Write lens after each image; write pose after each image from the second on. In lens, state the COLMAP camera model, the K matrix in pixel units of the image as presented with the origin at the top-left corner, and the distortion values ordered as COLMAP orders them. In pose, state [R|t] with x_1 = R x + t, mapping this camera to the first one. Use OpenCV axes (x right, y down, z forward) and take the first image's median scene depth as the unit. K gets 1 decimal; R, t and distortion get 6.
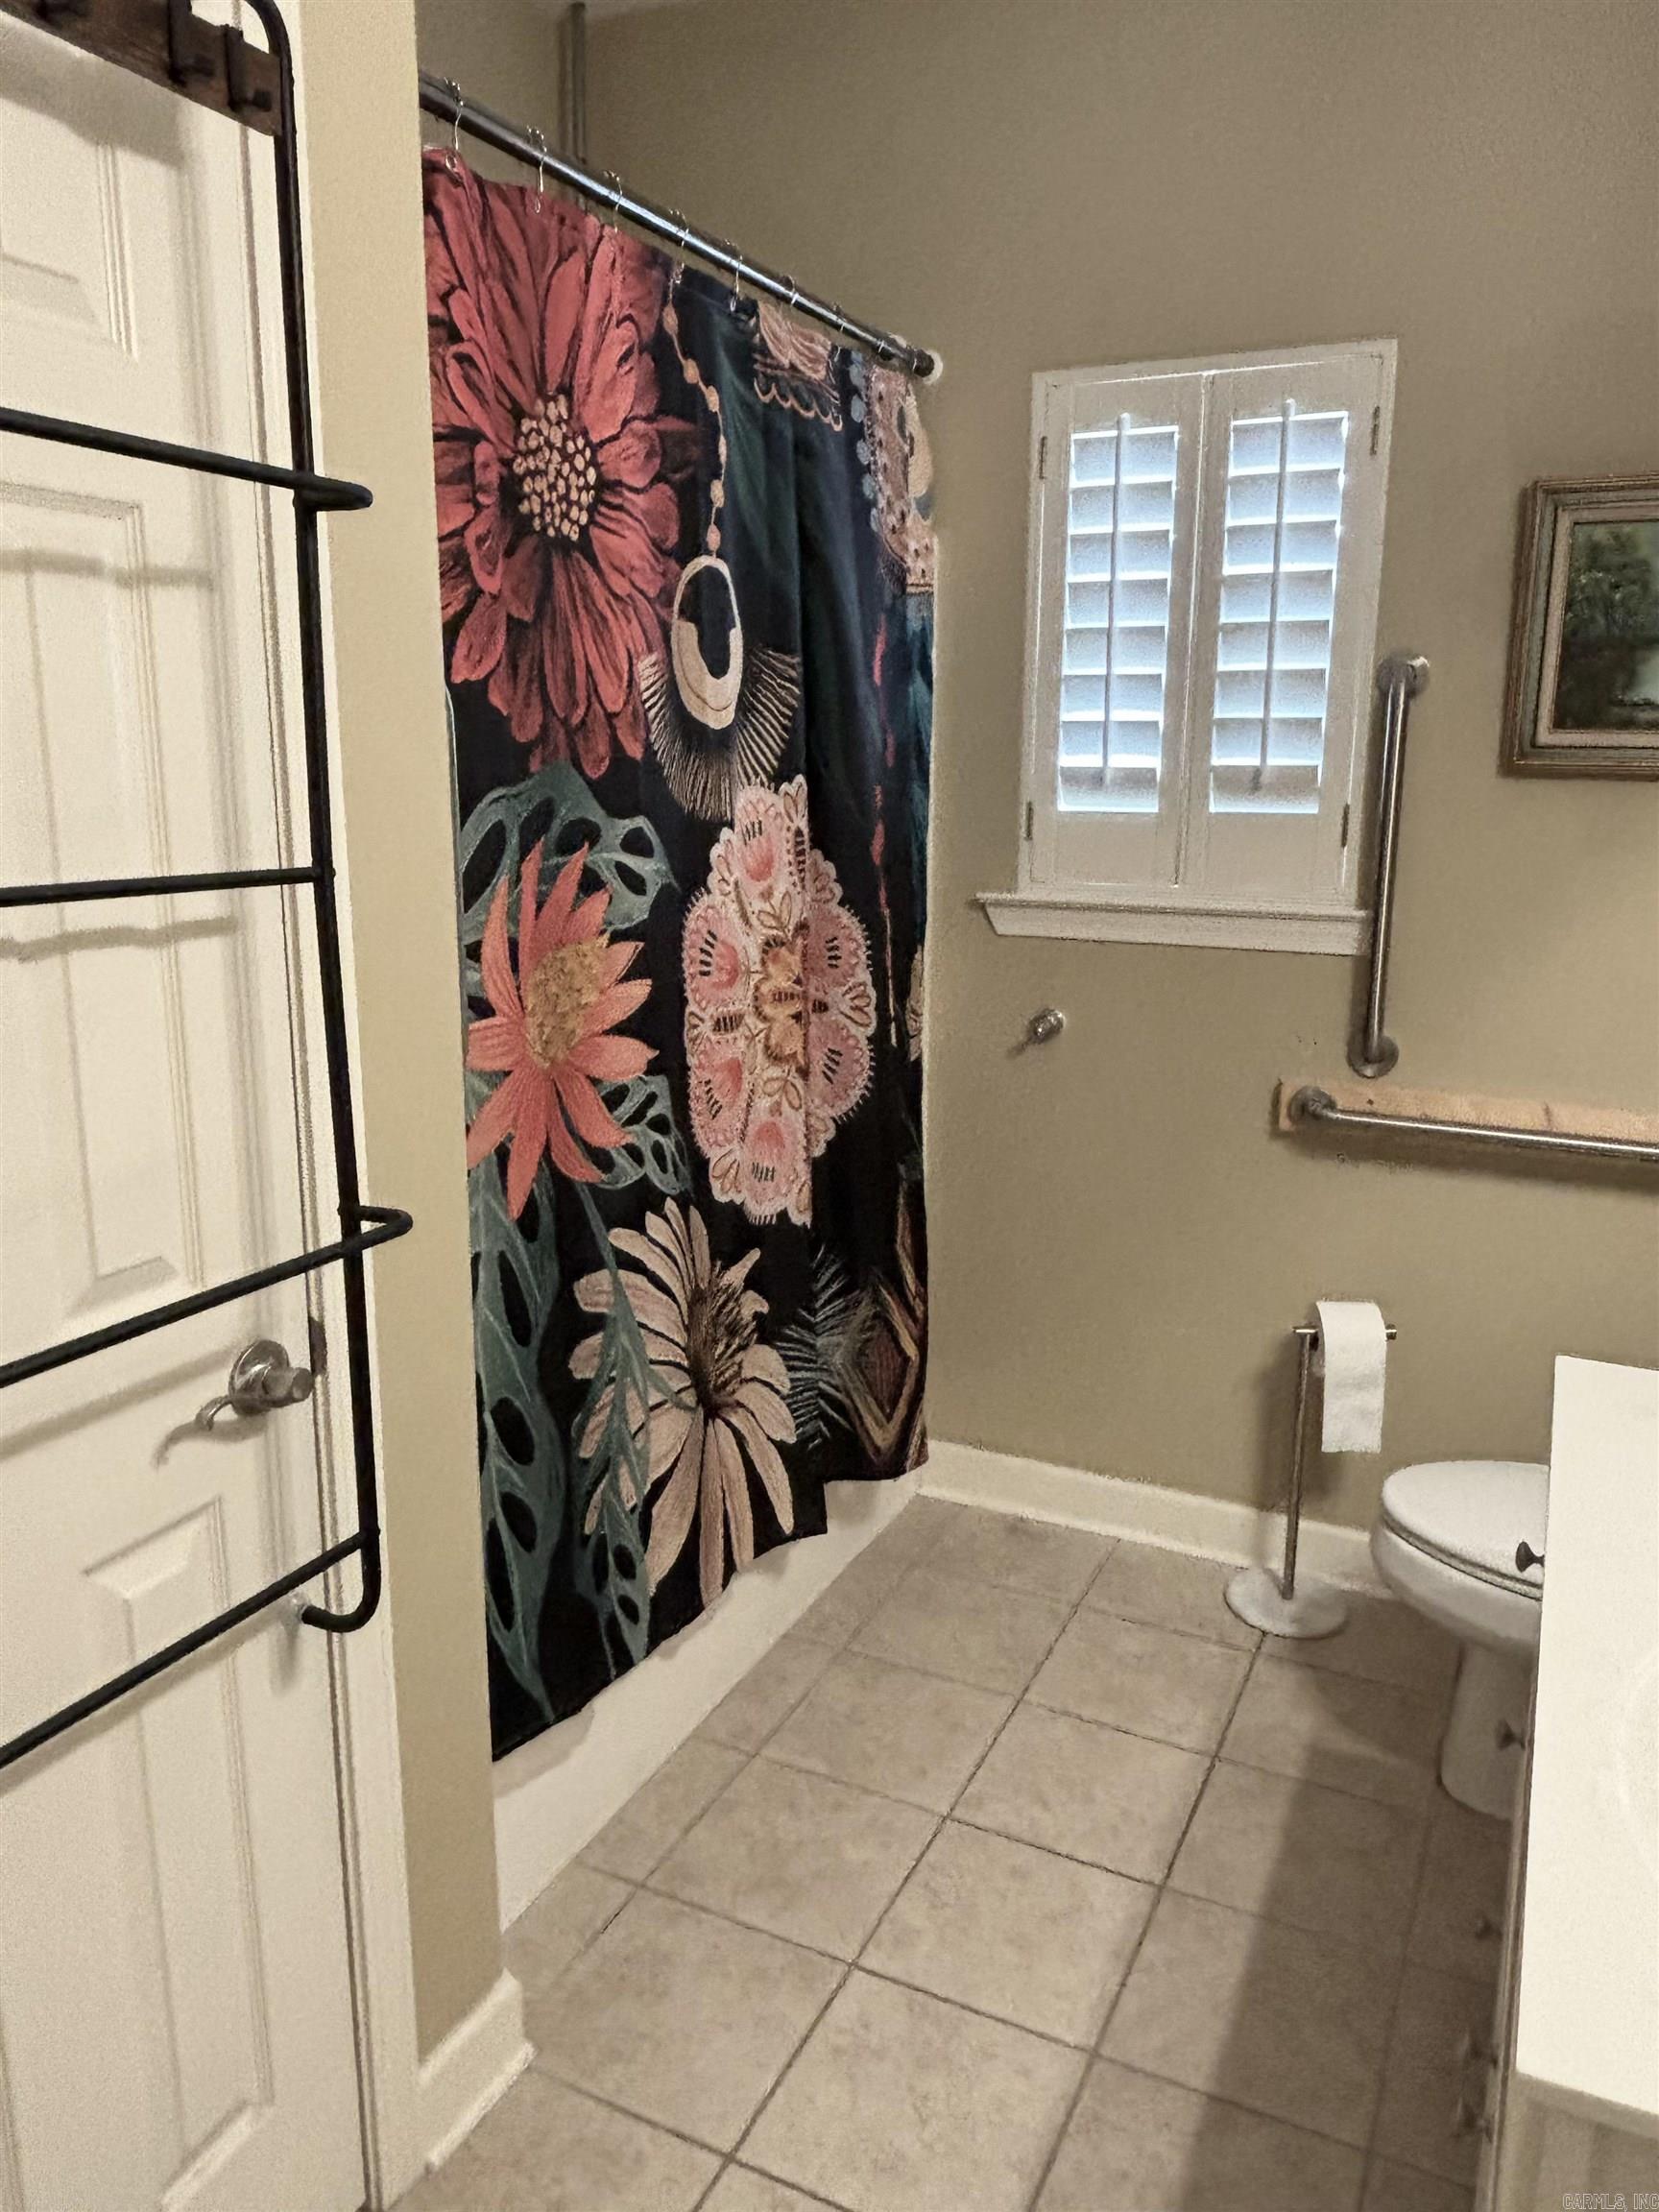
lens RADIAL K [[1560.8, 0, 823.6], [0, 1560.8, 1105.3], [0, 0, 1]] dist [0.045701, -0.084685]
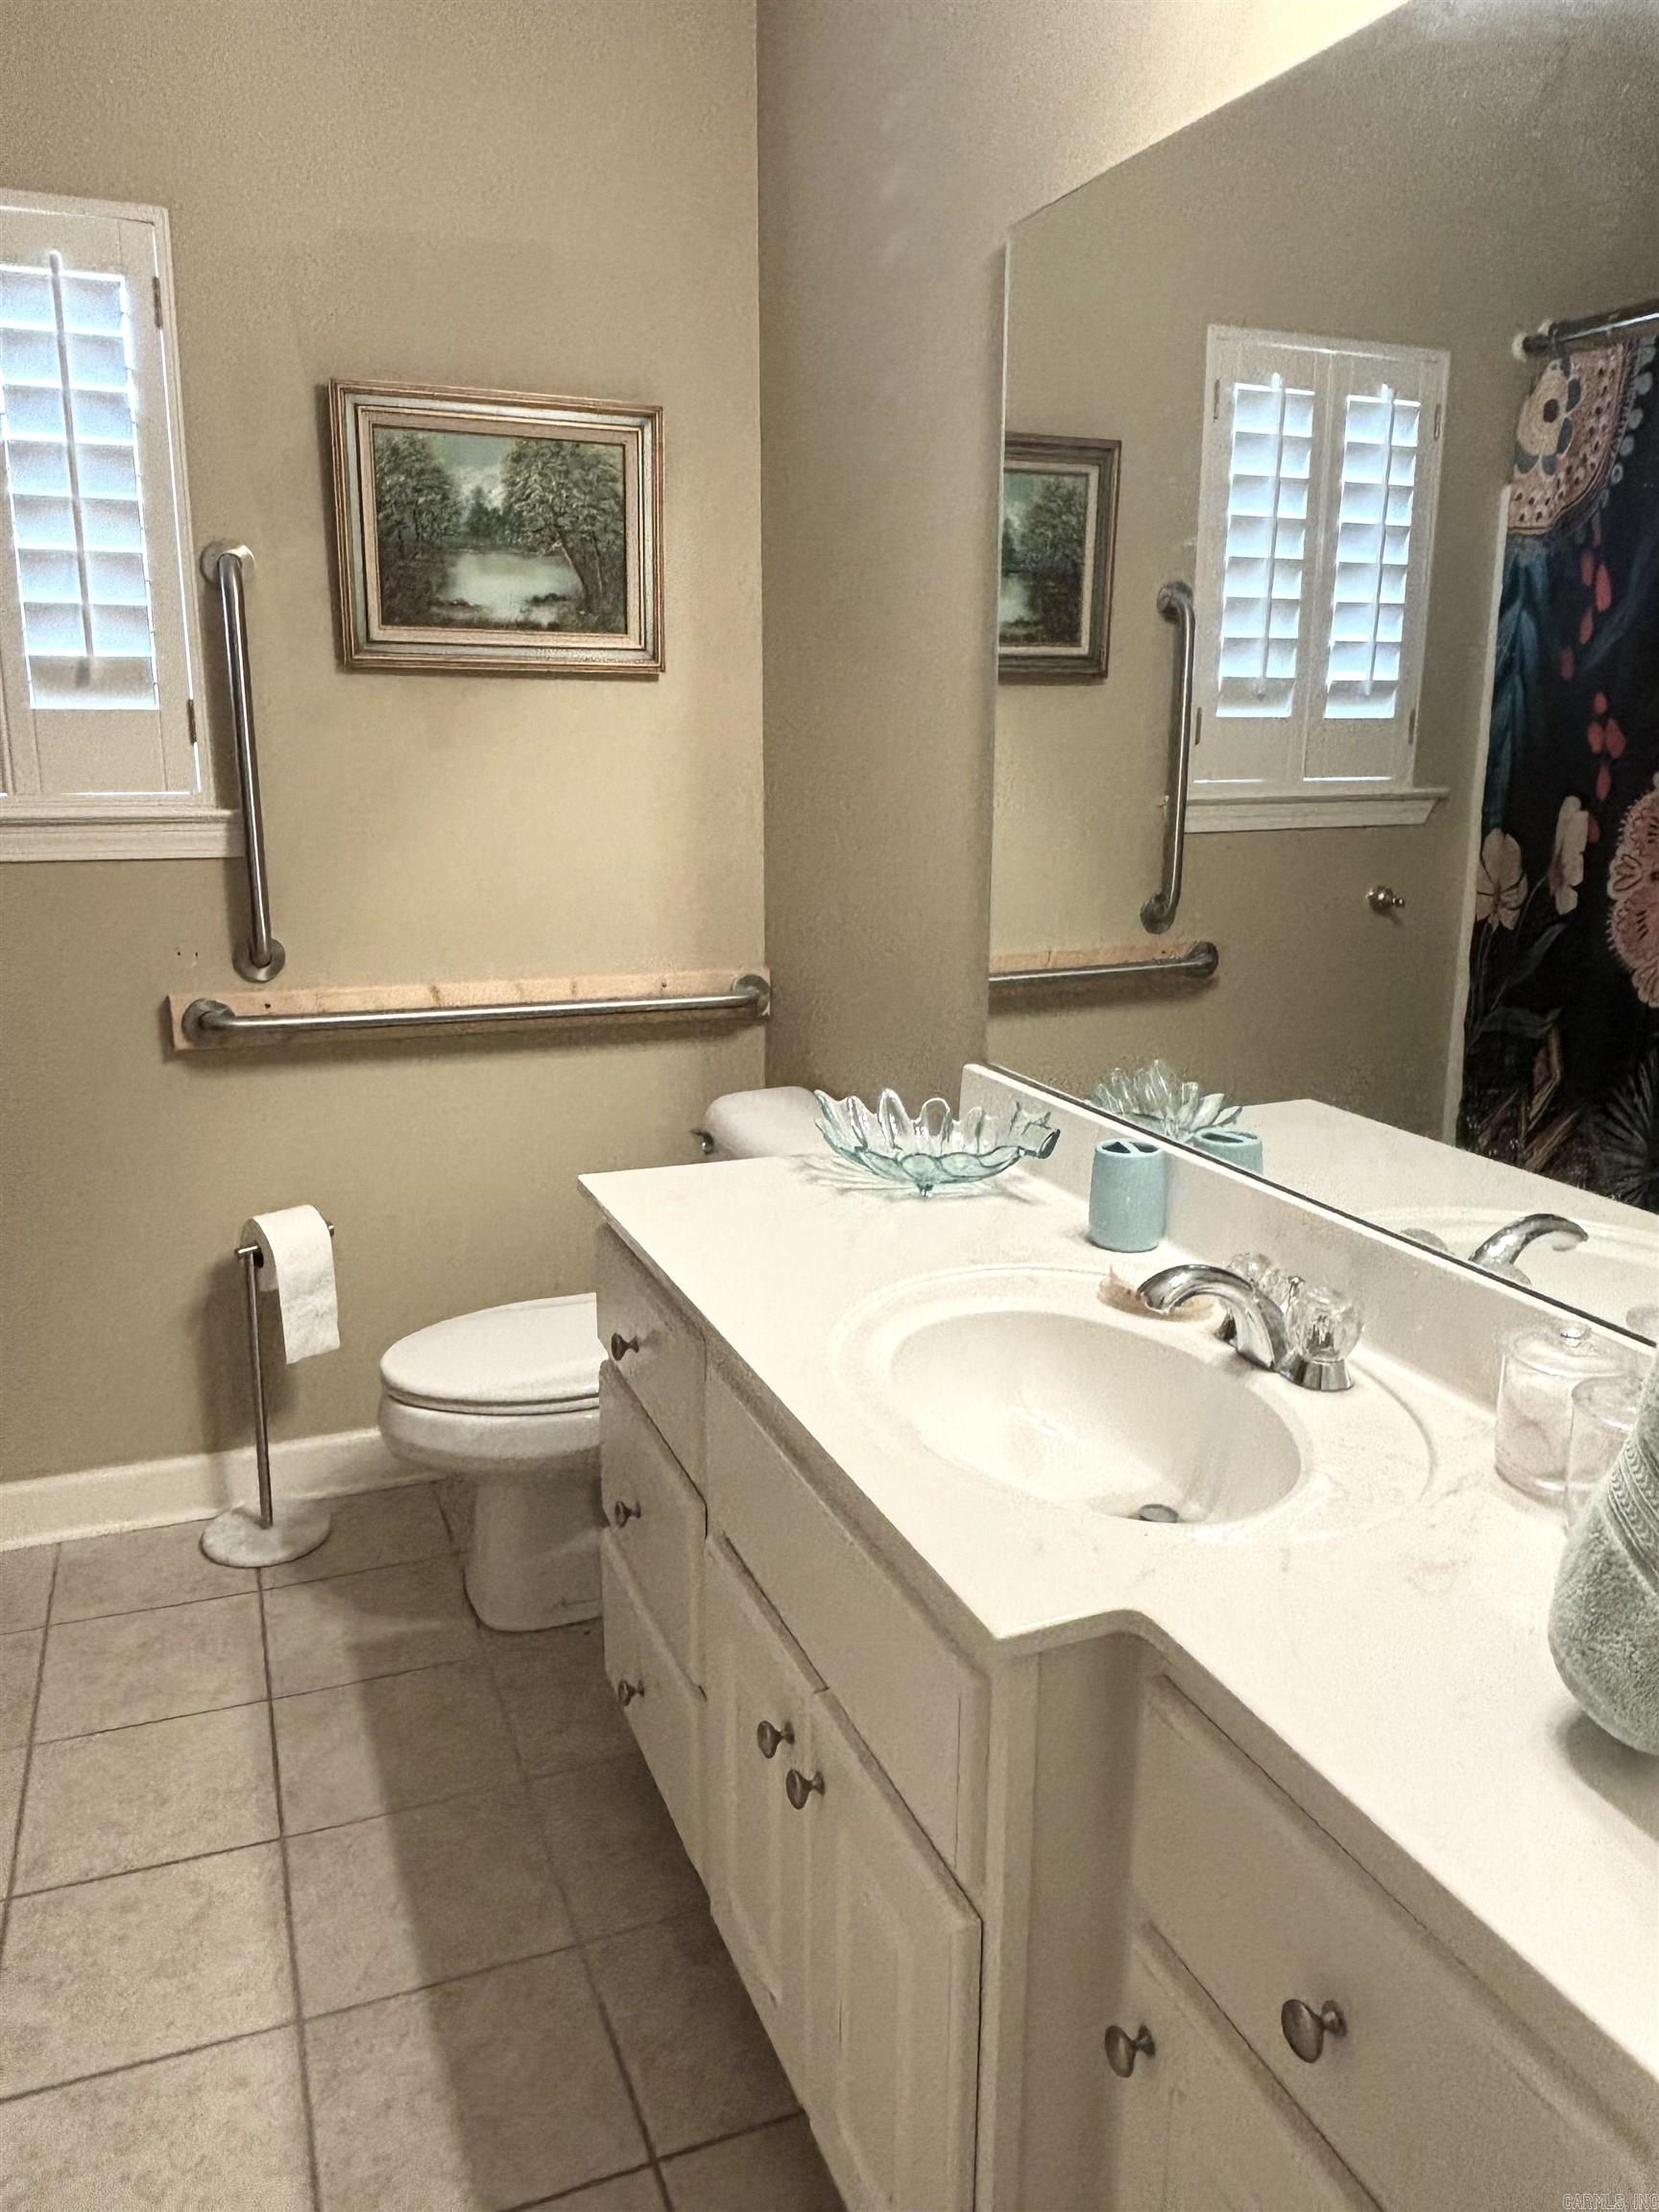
lens RADIAL K [[1560.8, 0, 823.6], [0, 1560.8, 1105.3], [0, 0, 1]] dist [0.045701, -0.084685]
pose [[0.661873, -0.175085, 0.728882, -0.152182], [0.159511, 0.982968, 0.091272, 0.026142], [-0.732448, 0.055854, 0.678528, 0.082574]]
